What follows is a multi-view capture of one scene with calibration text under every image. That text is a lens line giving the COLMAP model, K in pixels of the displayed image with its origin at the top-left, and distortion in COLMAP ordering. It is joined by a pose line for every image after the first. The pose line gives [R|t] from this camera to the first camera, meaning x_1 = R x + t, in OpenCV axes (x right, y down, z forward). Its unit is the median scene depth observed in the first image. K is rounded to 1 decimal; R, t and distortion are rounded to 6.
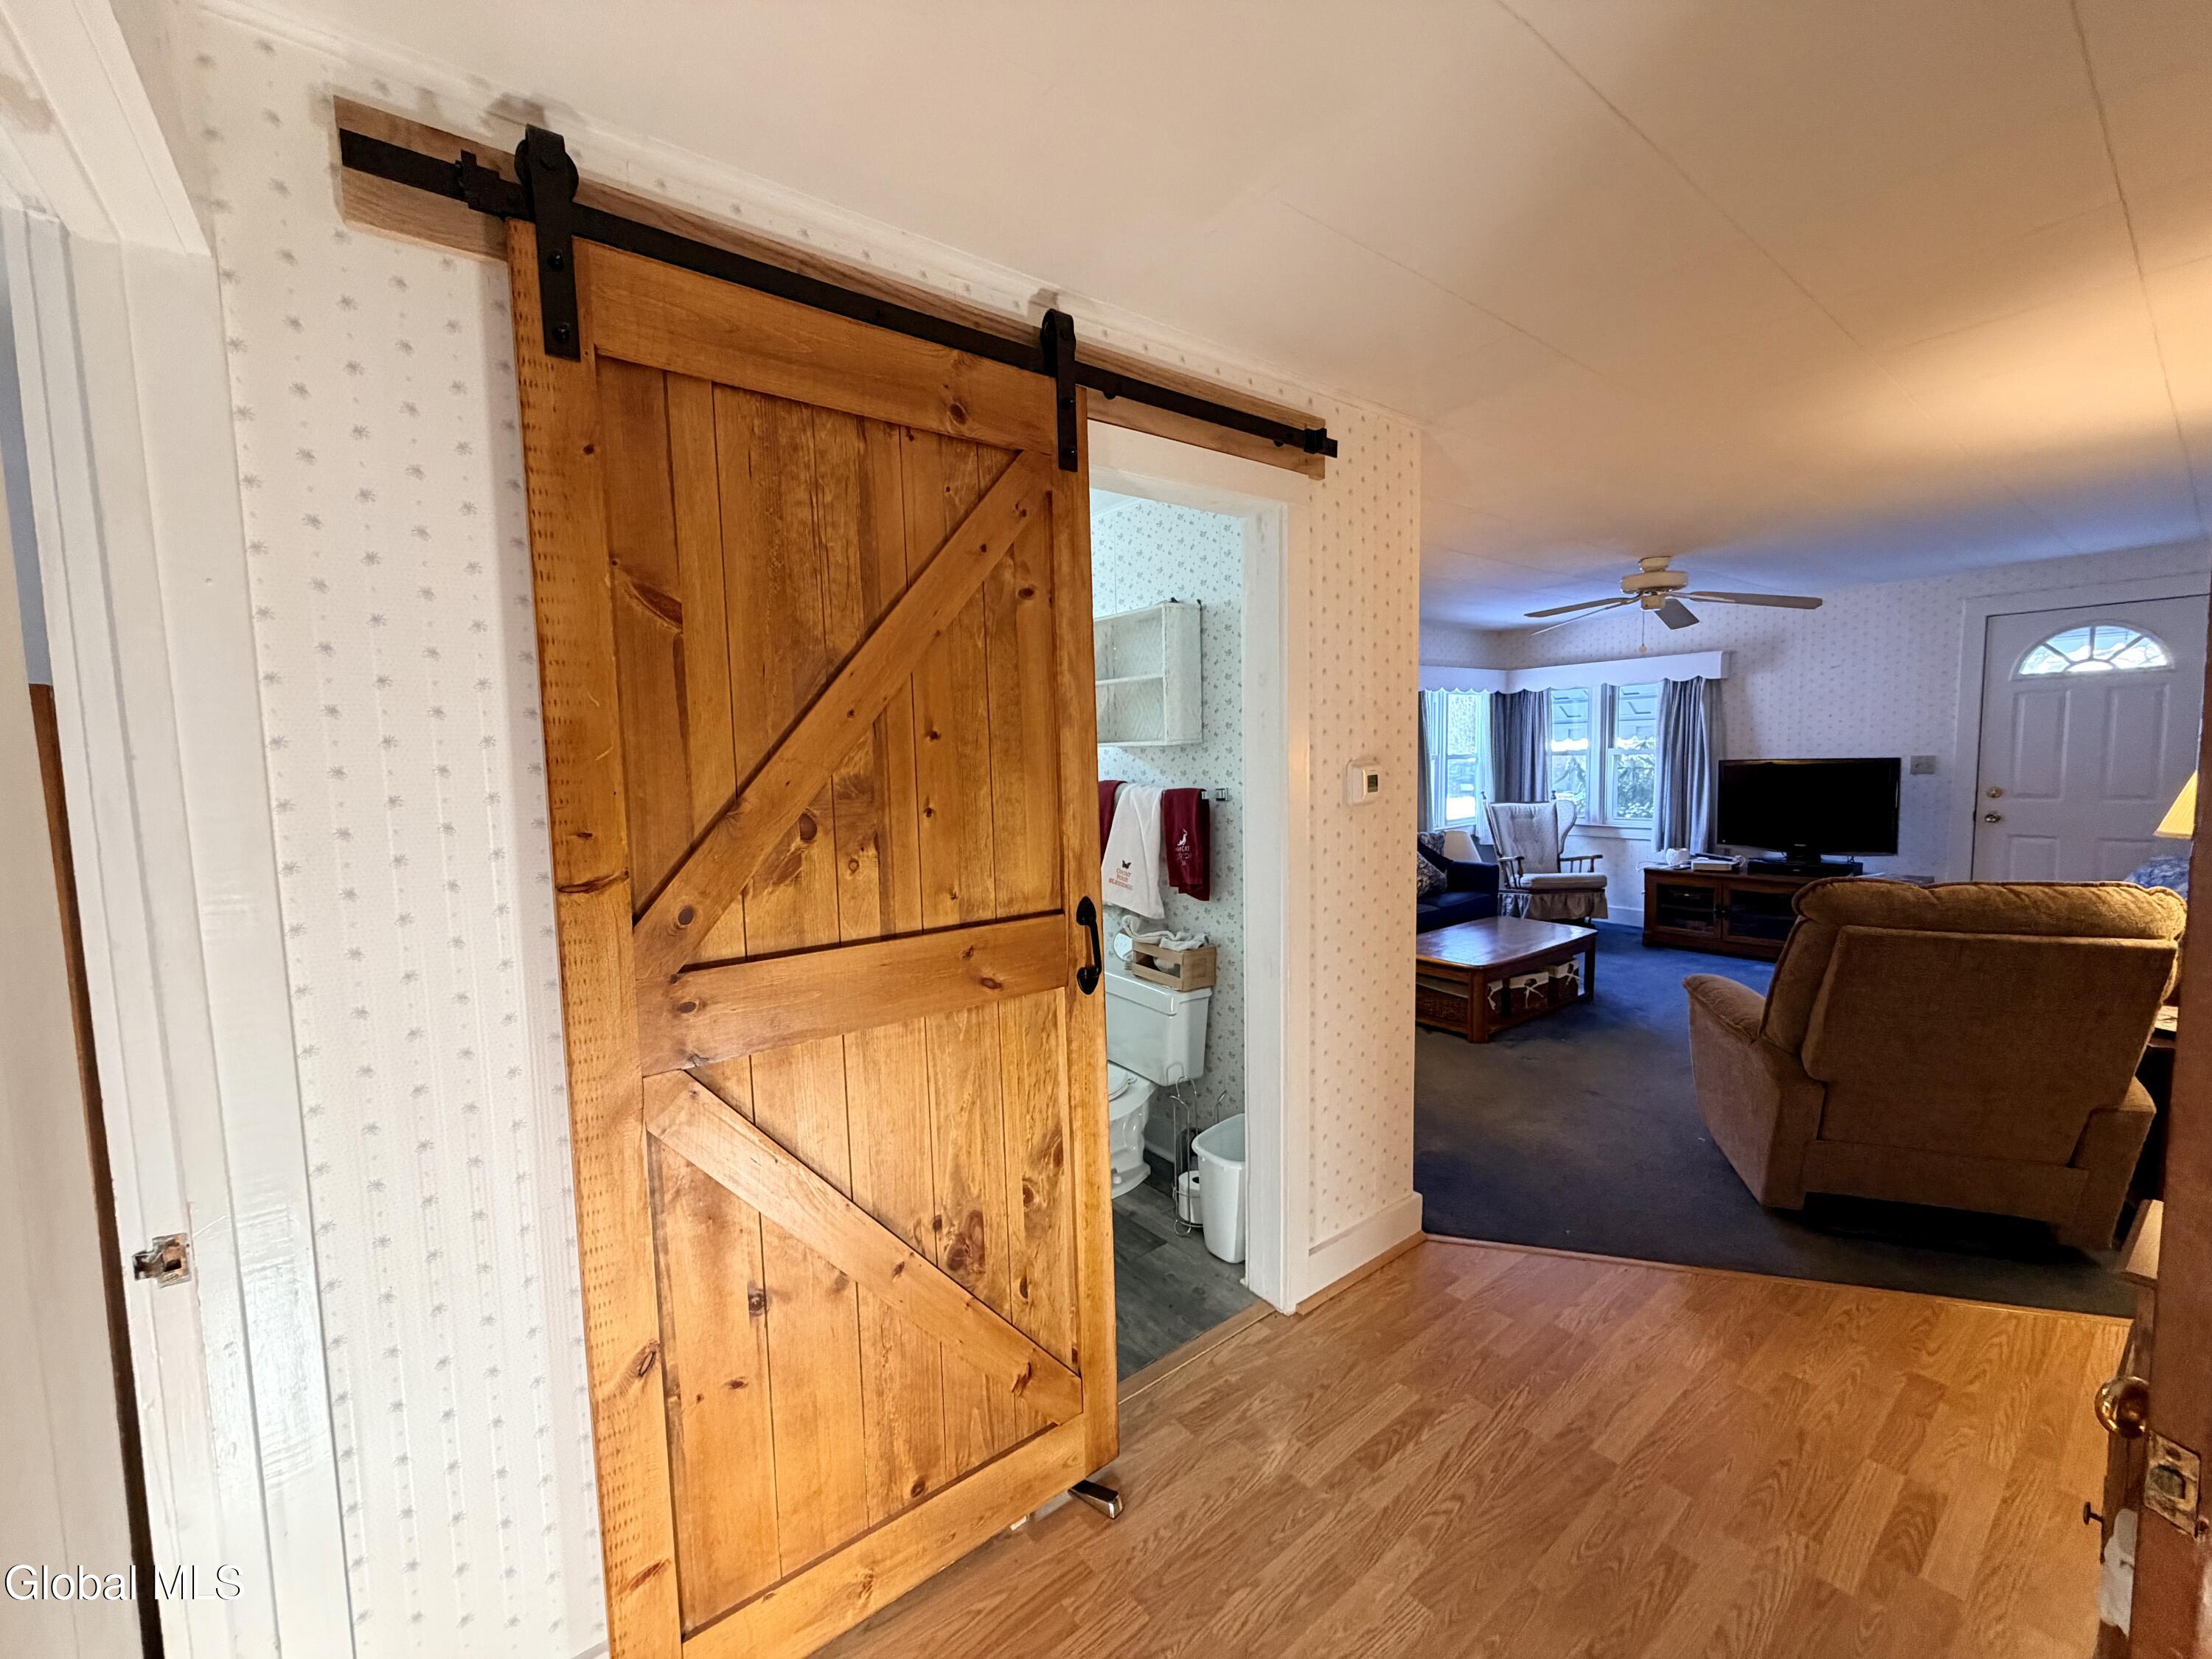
lens RADIAL K [[878.0, 0, 1104.2], [0, 878.0, 827.6], [0, 0, 1]] dist [-0.001706, 0.000784]
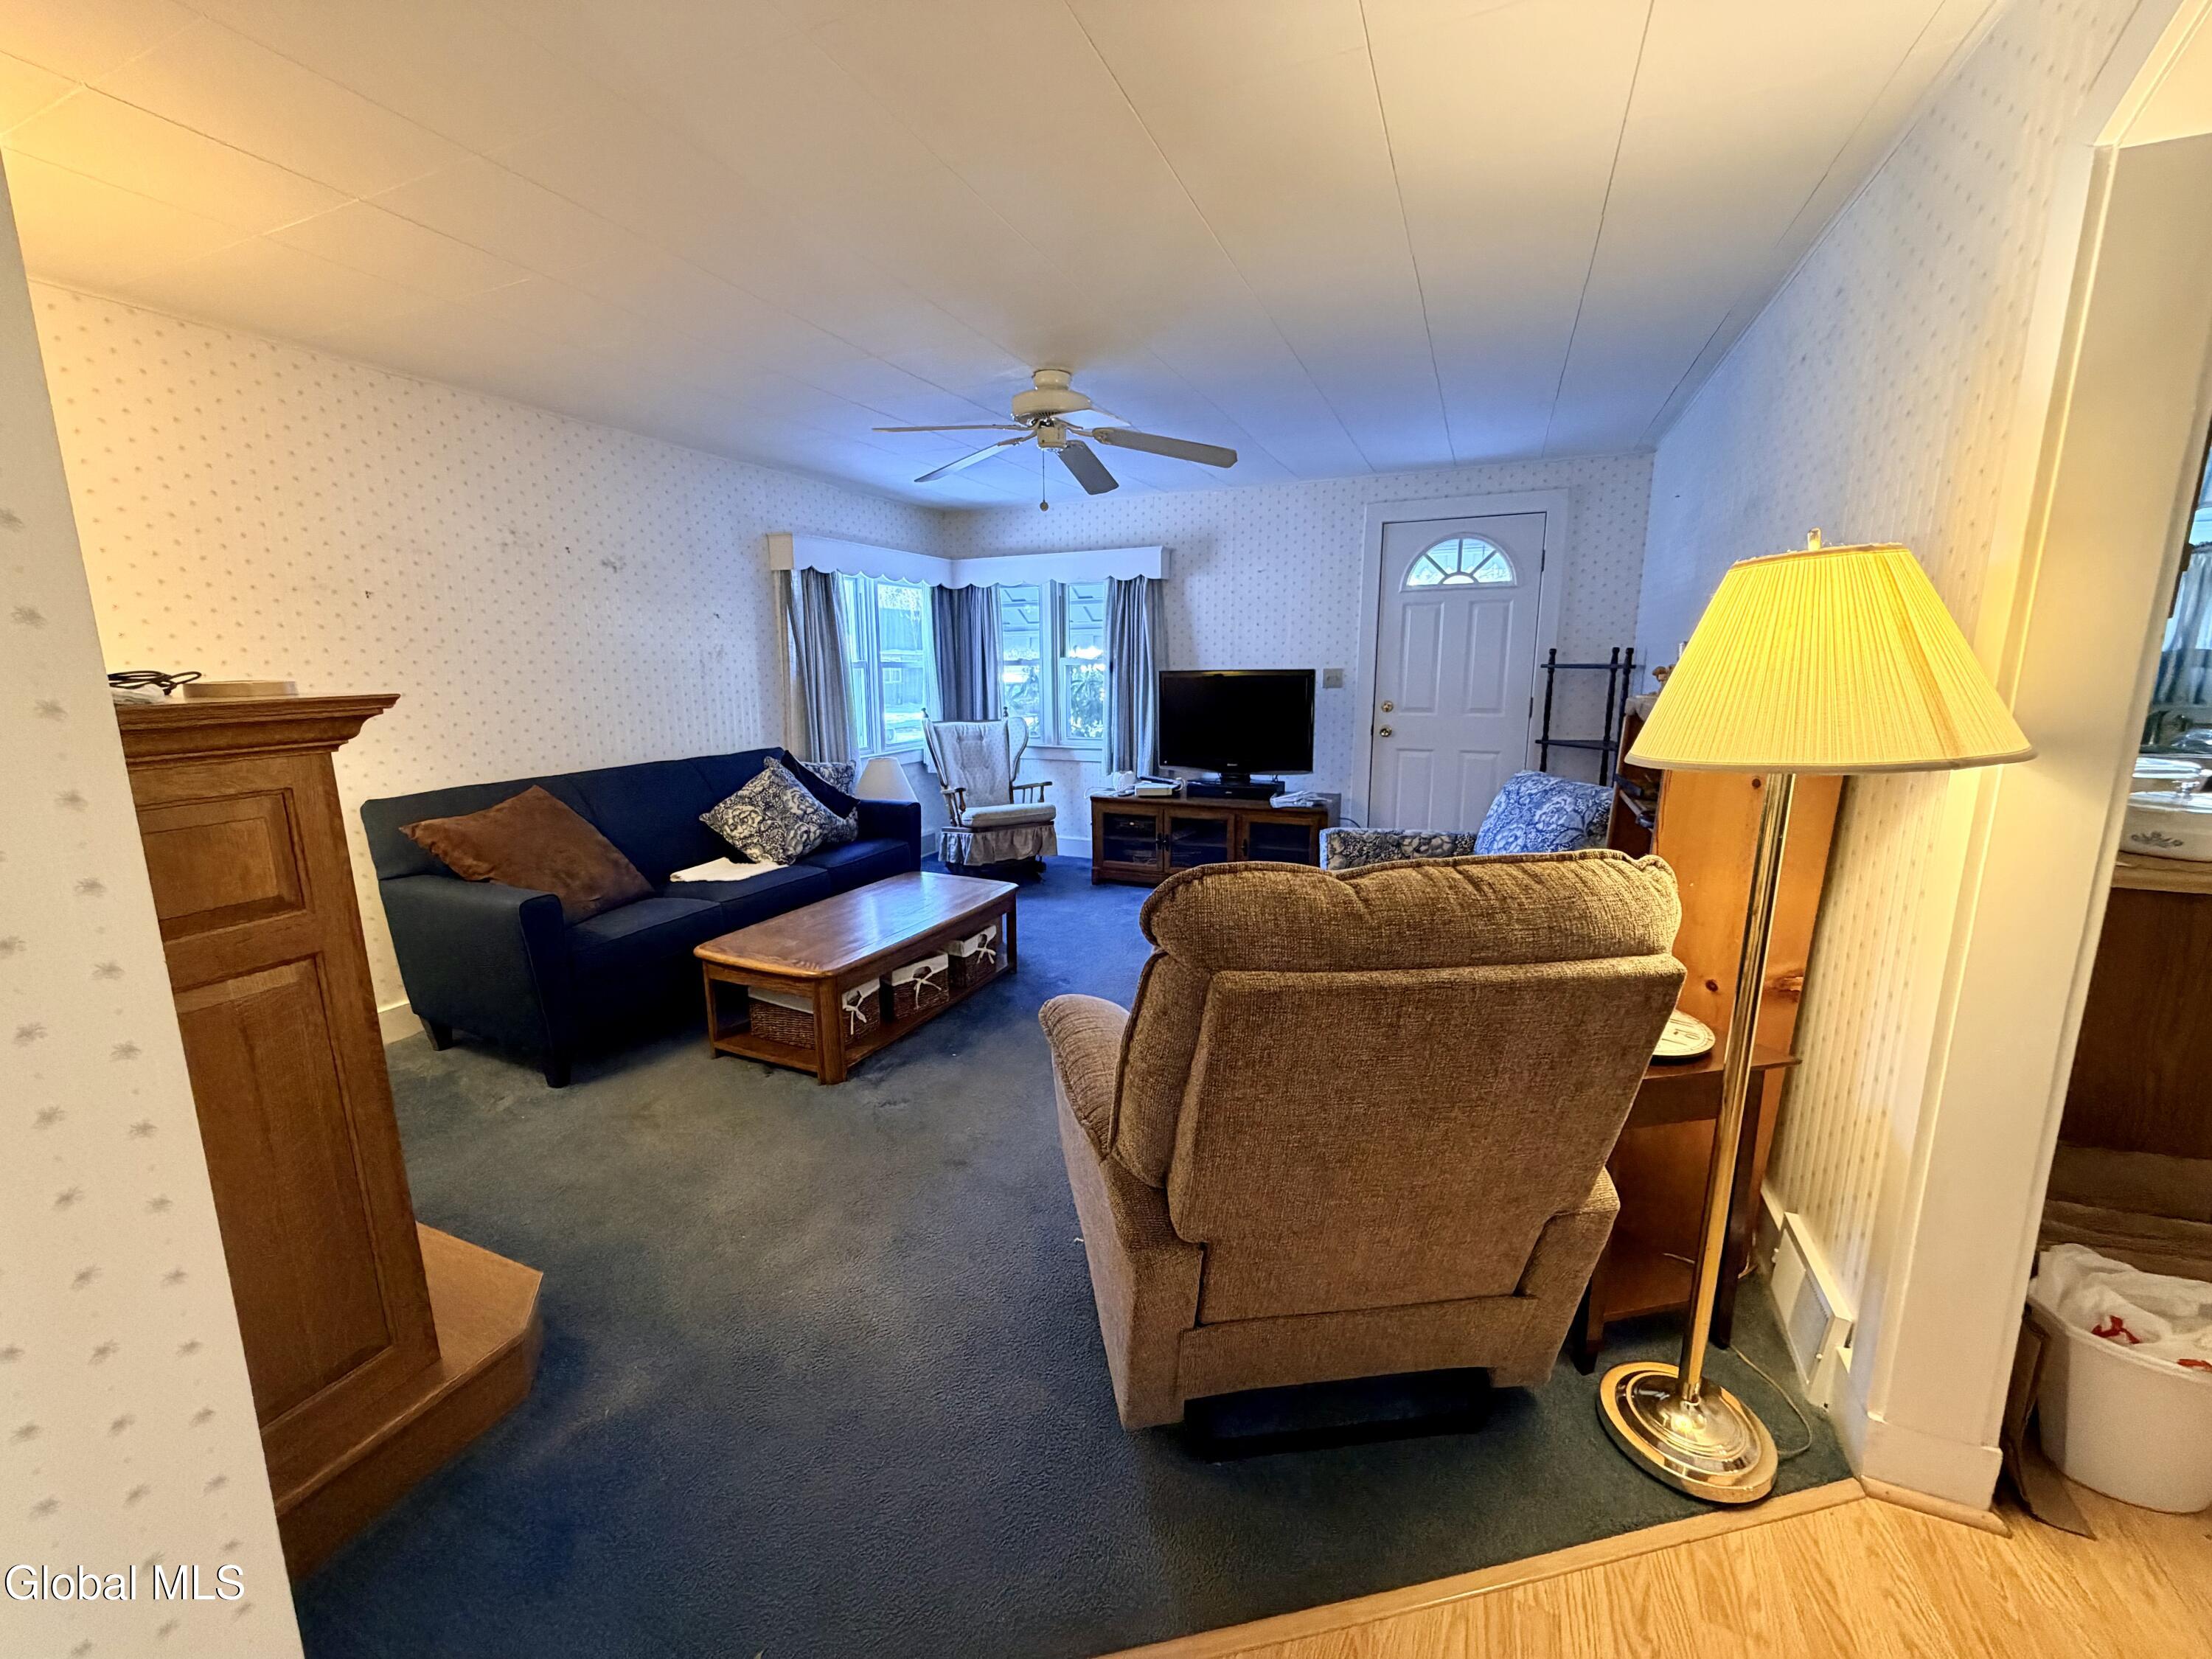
lens RADIAL K [[878.0, 0, 1108.4], [0, 878.0, 832.8], [0, 0, 1]] dist [-0.001706, 0.000784]
pose [[0.874813, -0.069544, 0.479442, 0.261530], [0.023838, 0.994623, 0.100777, -0.005810], [-0.483873, -0.076732, 0.871768, 0.285156]]
